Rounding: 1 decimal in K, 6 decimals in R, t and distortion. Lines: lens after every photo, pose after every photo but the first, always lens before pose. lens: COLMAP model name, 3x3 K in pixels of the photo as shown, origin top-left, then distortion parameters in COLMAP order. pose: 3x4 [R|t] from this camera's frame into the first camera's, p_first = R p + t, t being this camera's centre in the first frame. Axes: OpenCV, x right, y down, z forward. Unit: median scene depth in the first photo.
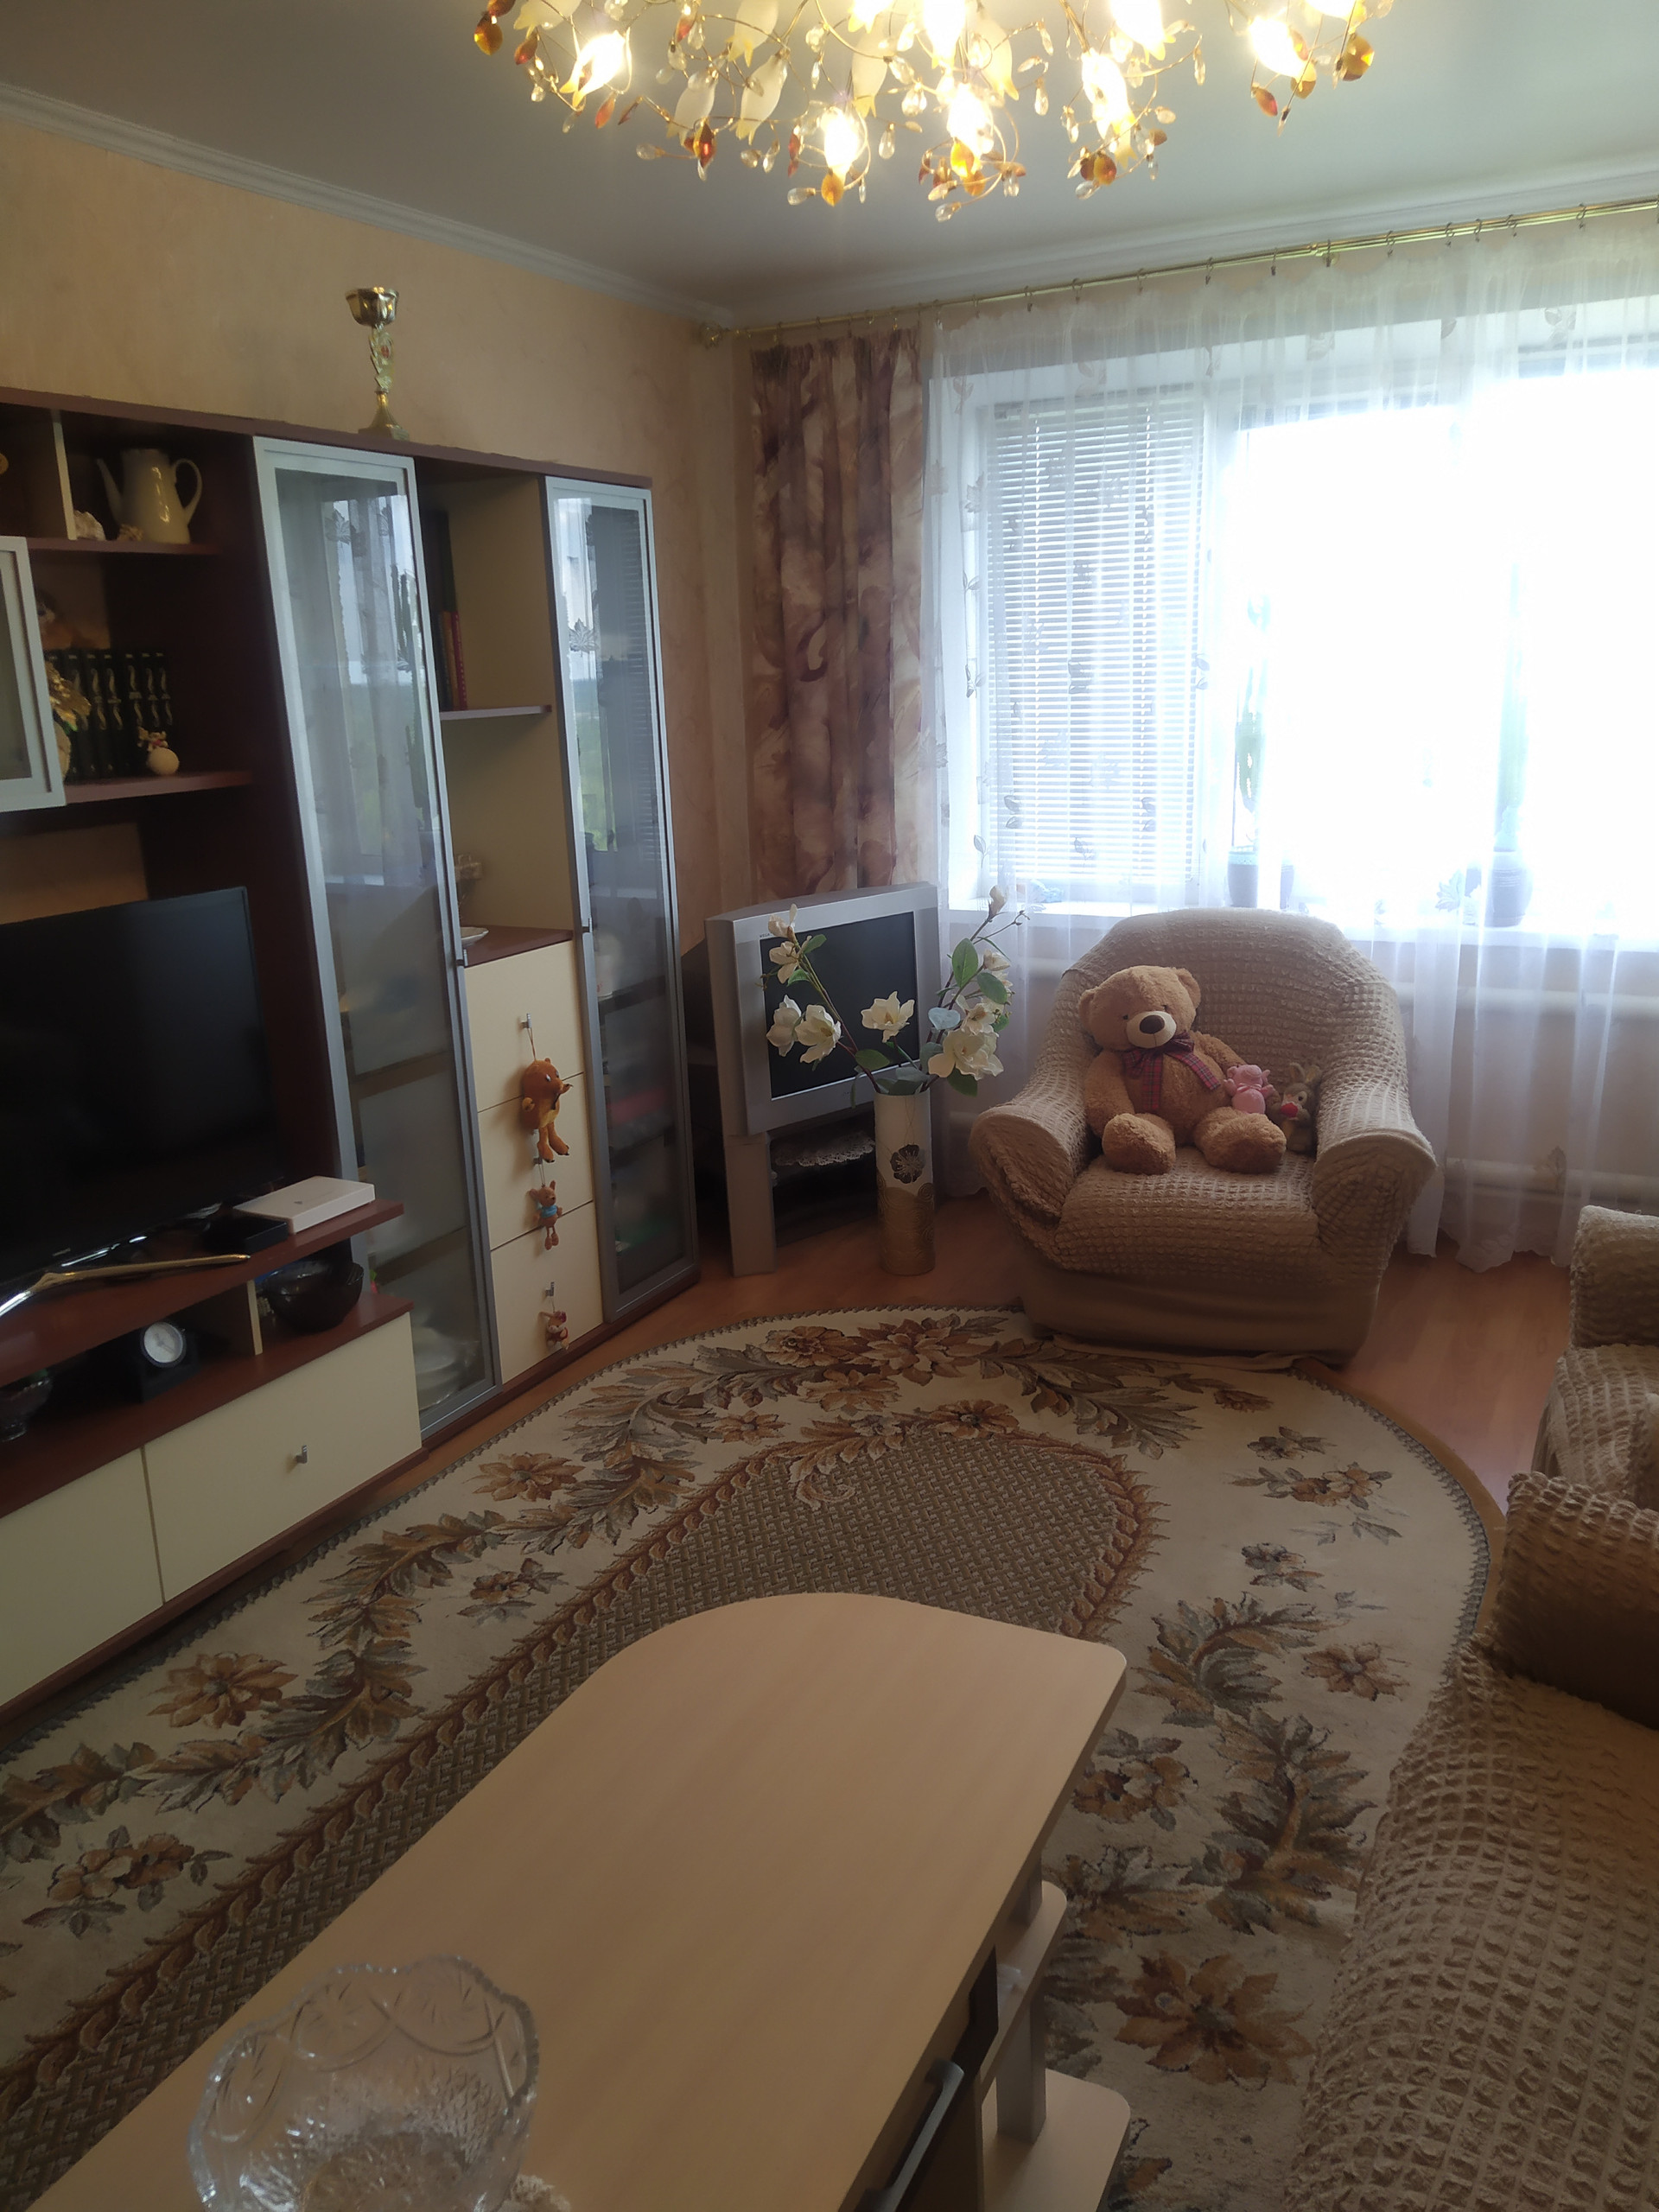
lens RADIAL K [[1626.8, 0, 835.8], [0, 1626.8, 1093.5], [0, 0, 1]] dist [0.103144, -0.123121]
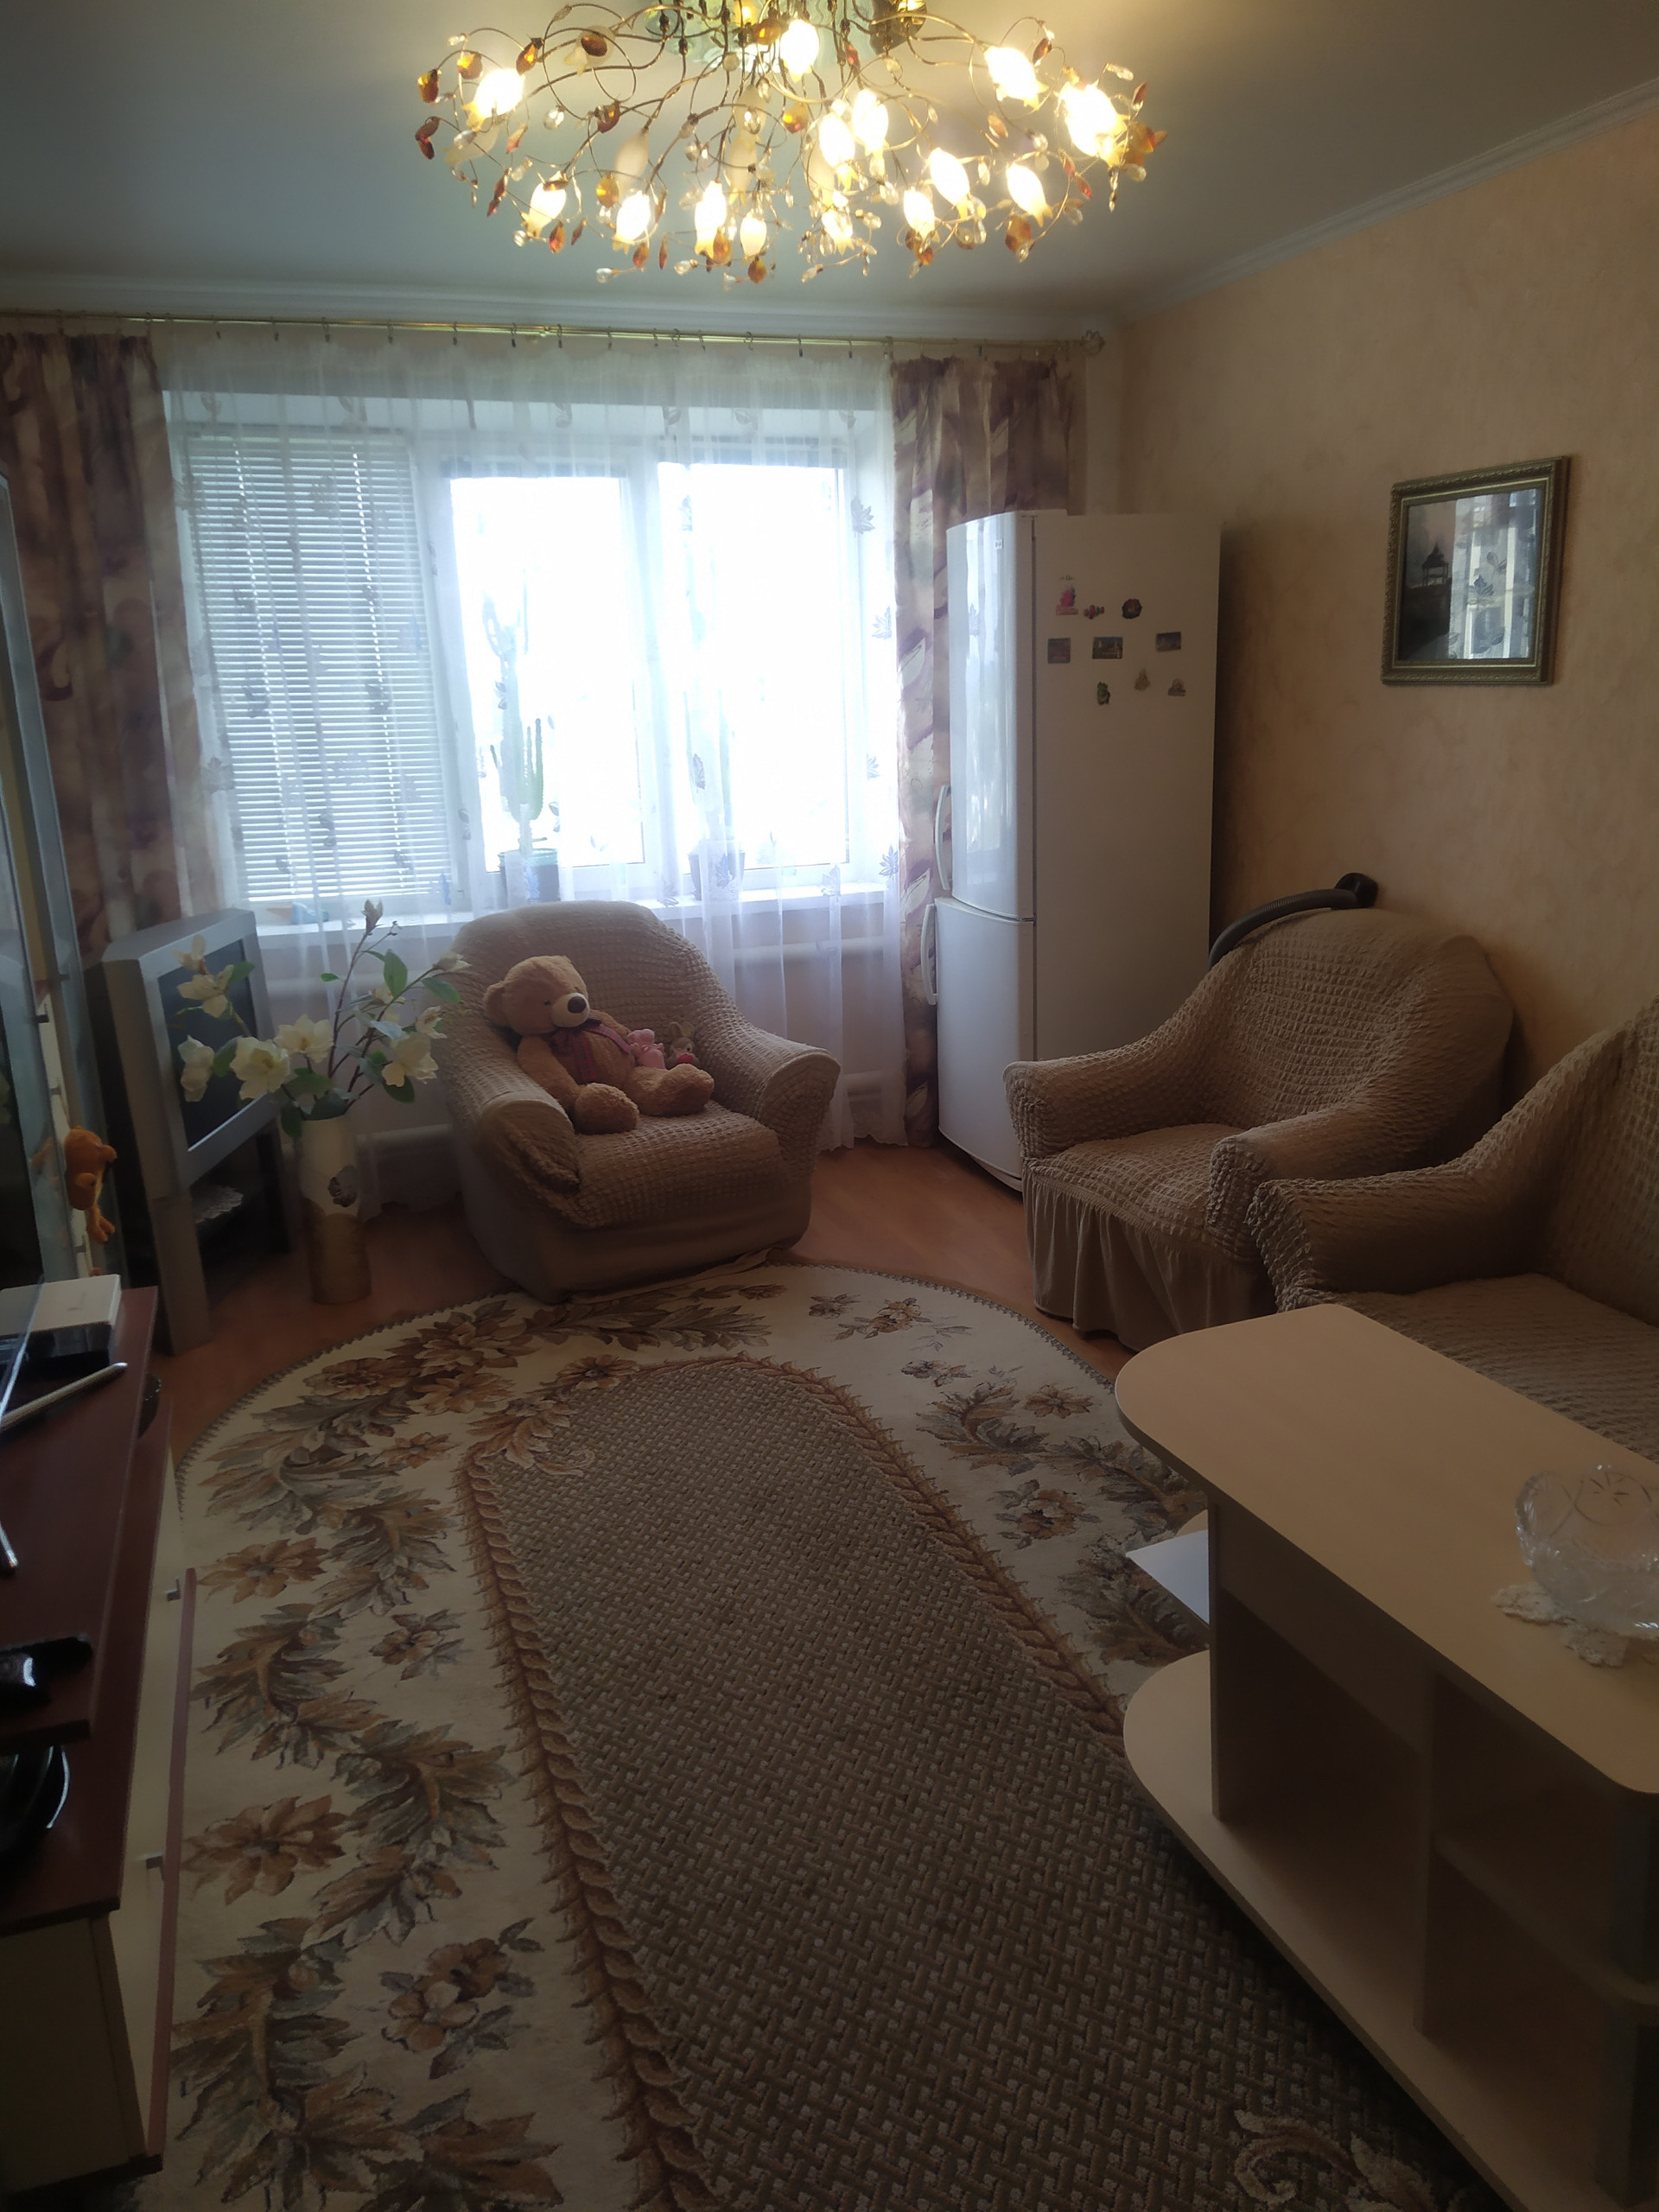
lens RADIAL K [[1626.8, 0, 806.2], [0, 1626.8, 1096.5], [0, 0, 1]] dist [0.103144, -0.123121]
pose [[0.685971, -0.174883, 0.706300, -0.525665], [0.196753, 0.979108, 0.051341, -0.007247], [-0.700523, 0.103748, 0.706048, 0.115918]]
